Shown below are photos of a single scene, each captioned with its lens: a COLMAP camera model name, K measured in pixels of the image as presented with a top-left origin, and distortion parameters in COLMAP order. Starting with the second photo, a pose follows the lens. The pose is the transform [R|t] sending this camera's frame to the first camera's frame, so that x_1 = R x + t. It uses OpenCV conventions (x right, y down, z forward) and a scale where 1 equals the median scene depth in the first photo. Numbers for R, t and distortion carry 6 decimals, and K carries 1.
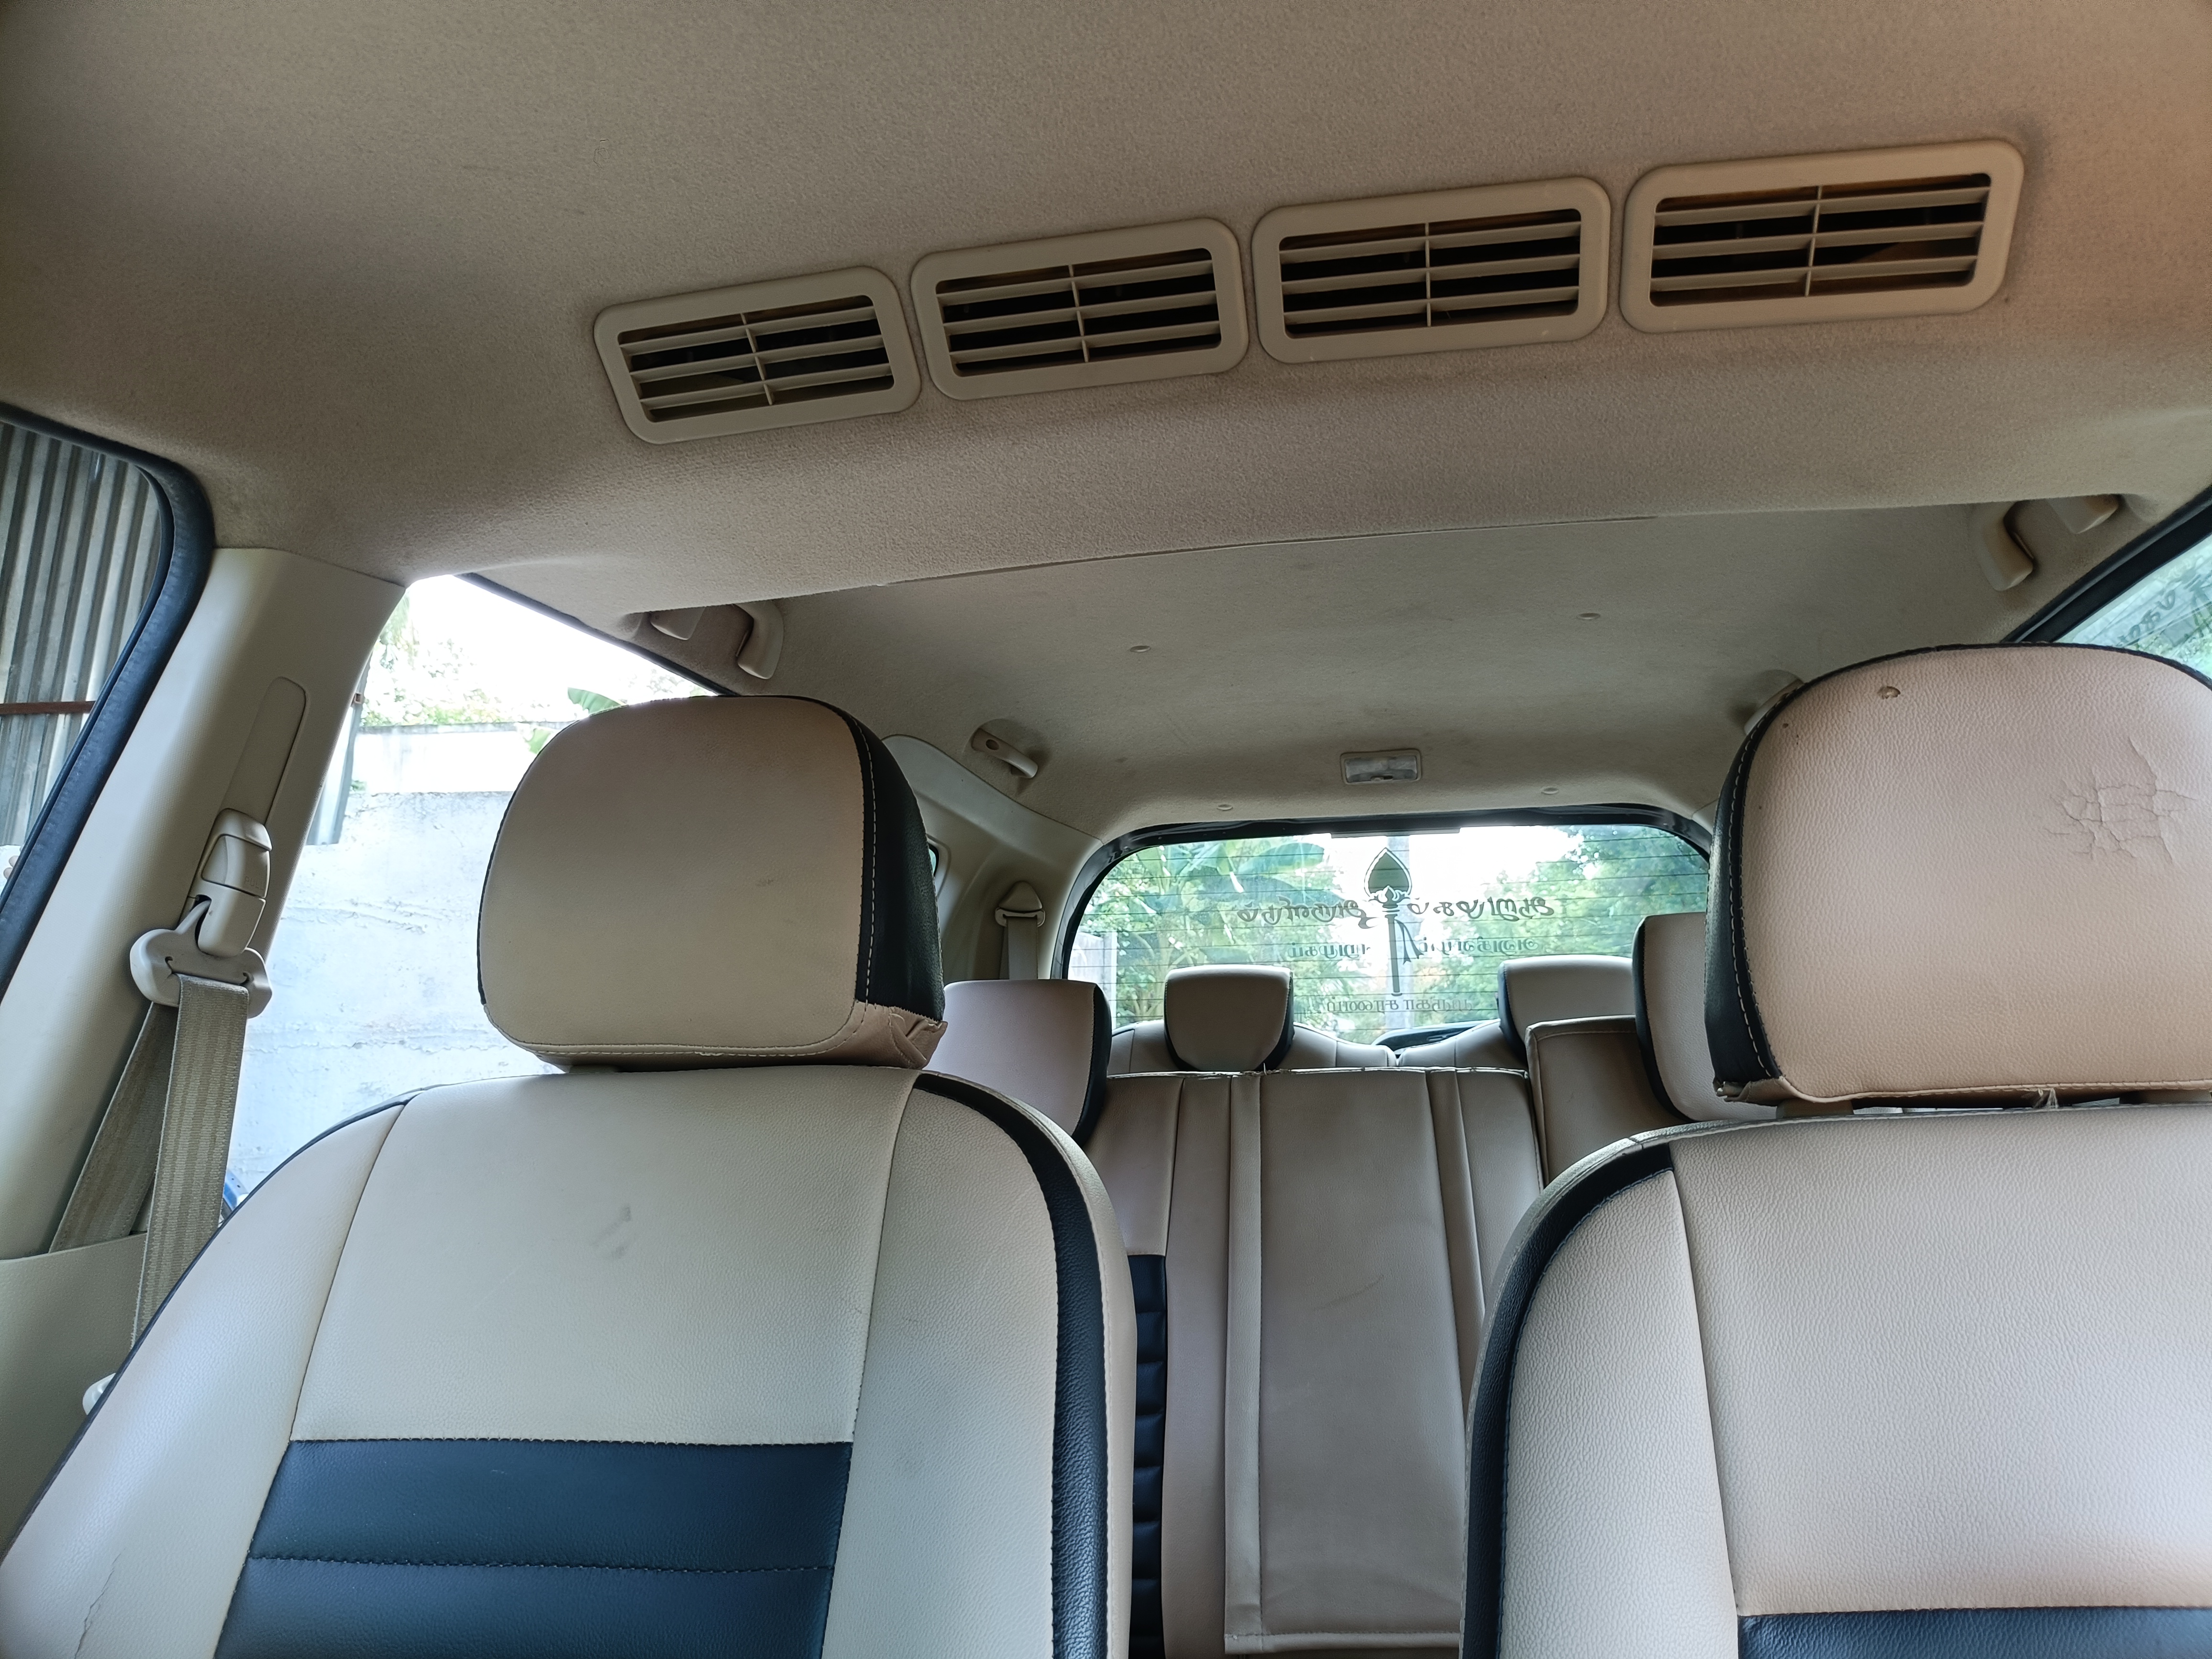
lens RADIAL K [[1648.3, 0, 1106.0], [0, 1648.3, 829.5], [0, 0, 1]] dist [0.034983, -0.040825]
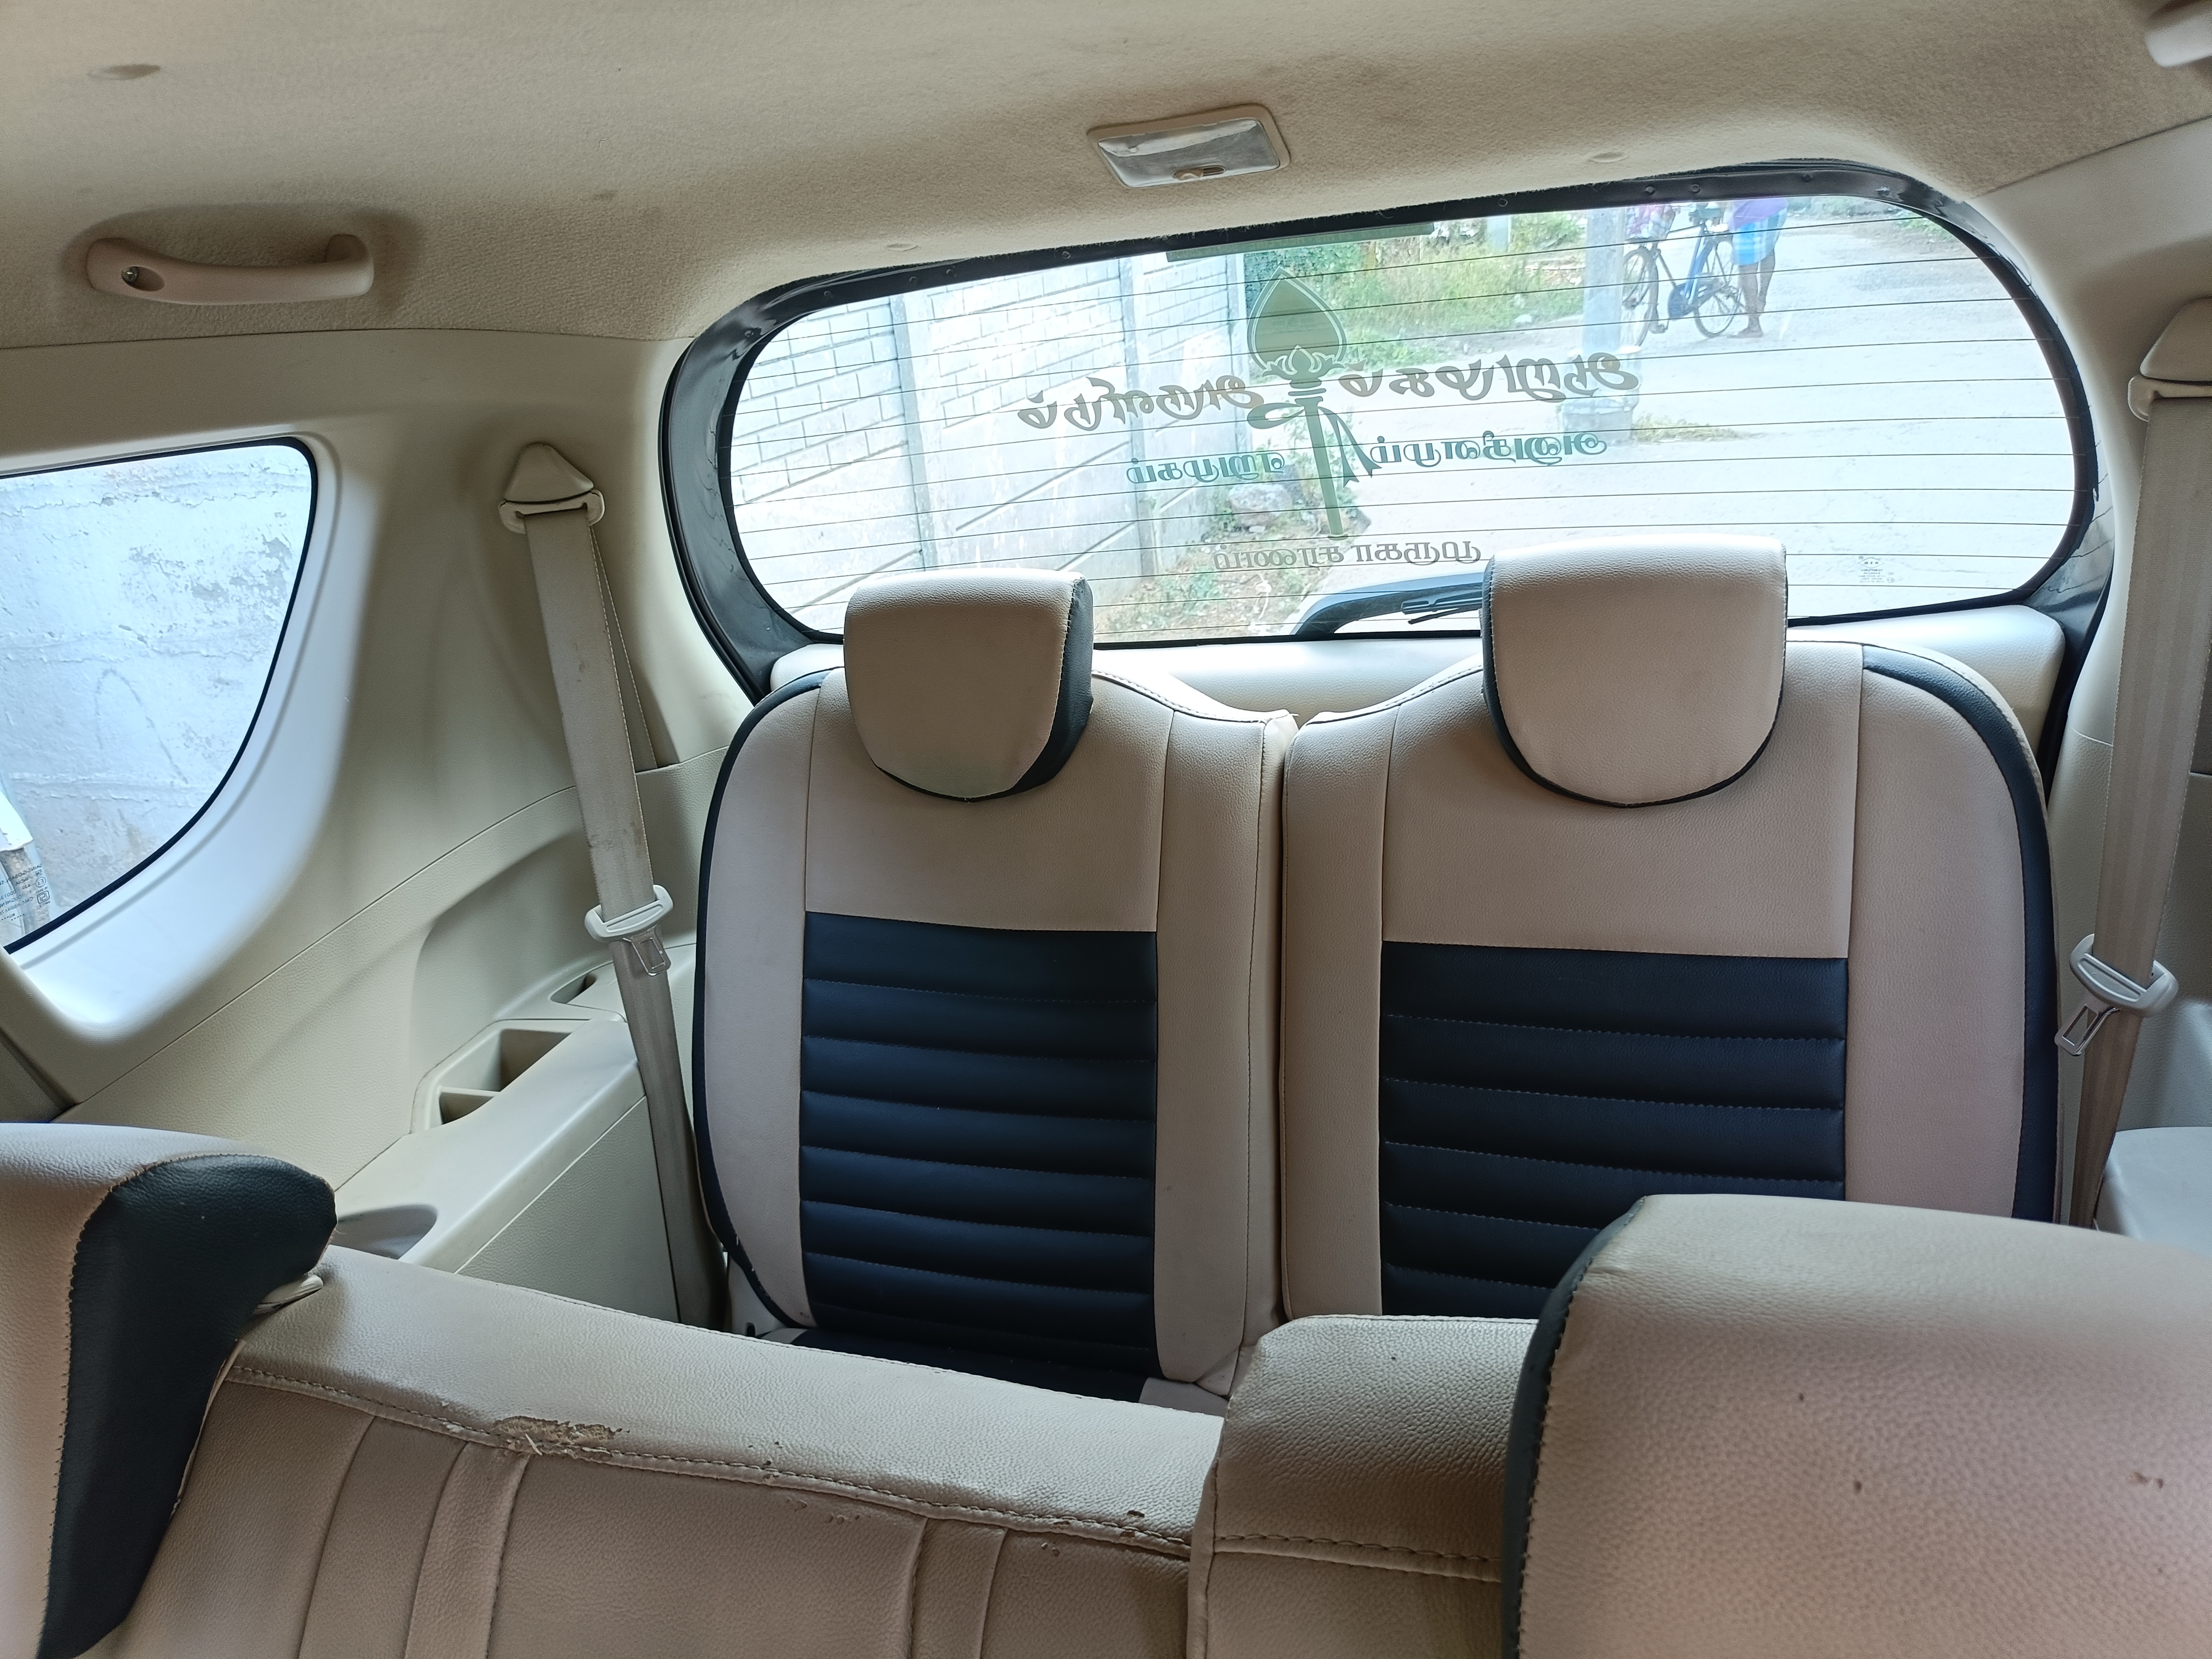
lens RADIAL K [[1648.3, 0, 1106.0], [0, 1648.3, 829.5], [0, 0, 1]] dist [0.034983, -0.040825]
pose [[0.987103, -0.052078, -0.151379, 0.183419], [0.119599, 0.868469, 0.481101, -0.084654], [0.106413, -0.493001, 0.863497, 0.503158]]
